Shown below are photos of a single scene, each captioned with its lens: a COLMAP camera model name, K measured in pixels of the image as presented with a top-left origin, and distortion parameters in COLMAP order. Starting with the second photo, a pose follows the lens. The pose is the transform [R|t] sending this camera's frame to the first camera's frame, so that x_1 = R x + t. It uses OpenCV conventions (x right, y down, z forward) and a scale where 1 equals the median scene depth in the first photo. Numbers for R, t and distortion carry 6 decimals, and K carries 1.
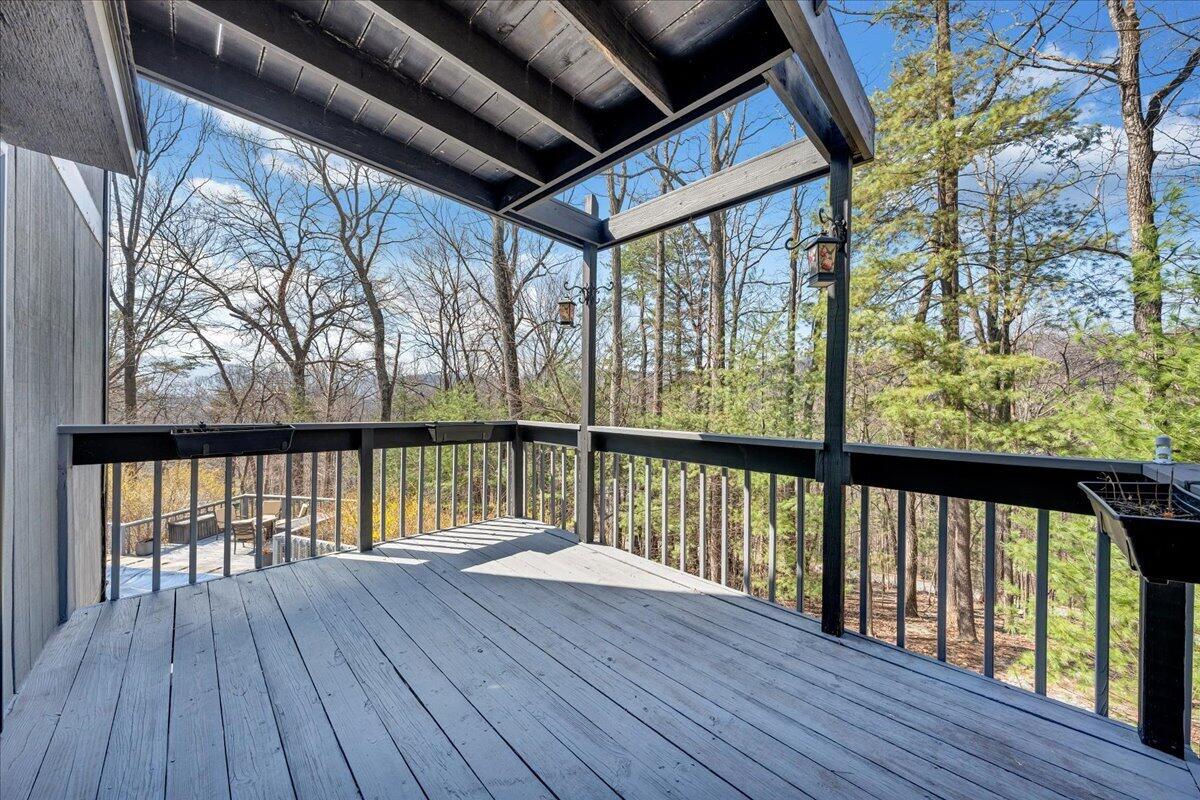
lens RADIAL K [[407.4, 0, 595.9], [0, 407.4, 398.4], [0, 0, 1]] dist [-0.002447, -0.000265]
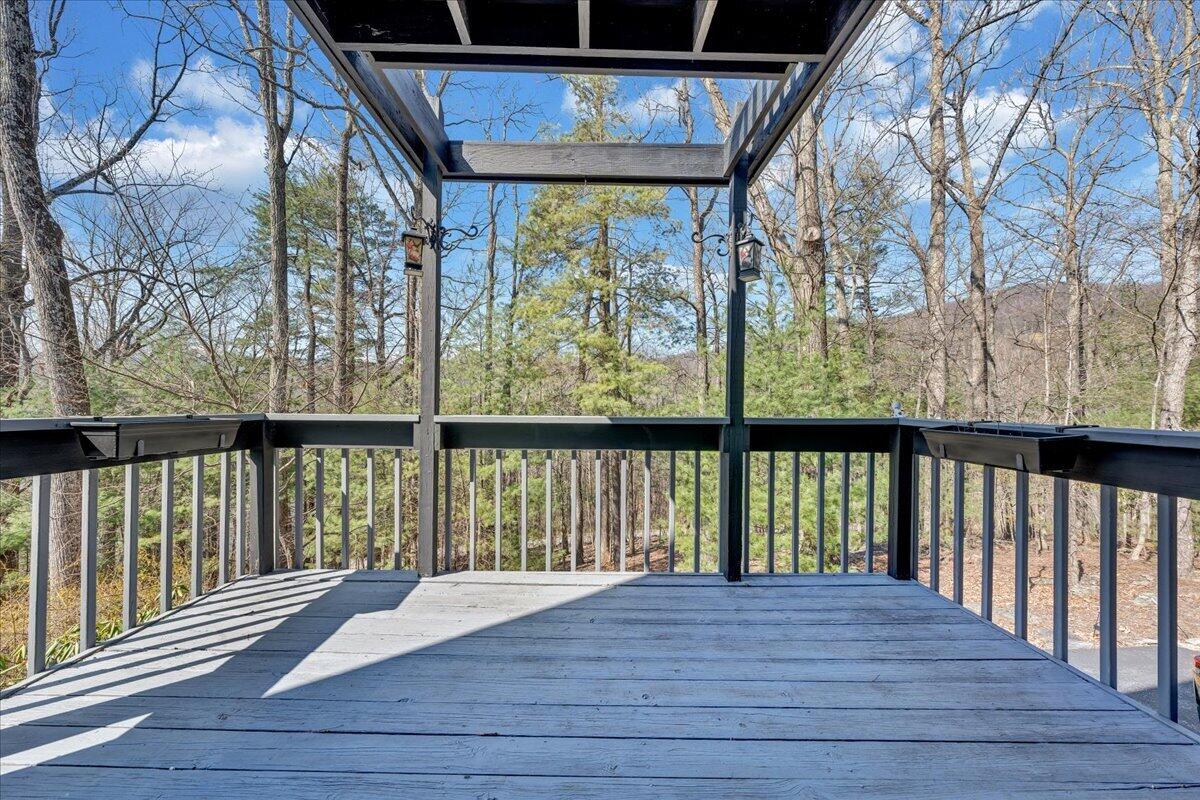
lens RADIAL K [[407.4, 0, 595.9], [0, 407.4, 398.4], [0, 0, 1]] dist [-0.002447, -0.000265]
pose [[0.711665, -0.000376, 0.702519, -0.327059], [-0.006142, 0.999958, 0.006757, 0.031188], [-0.702492, -0.009123, 0.711633, 0.282980]]
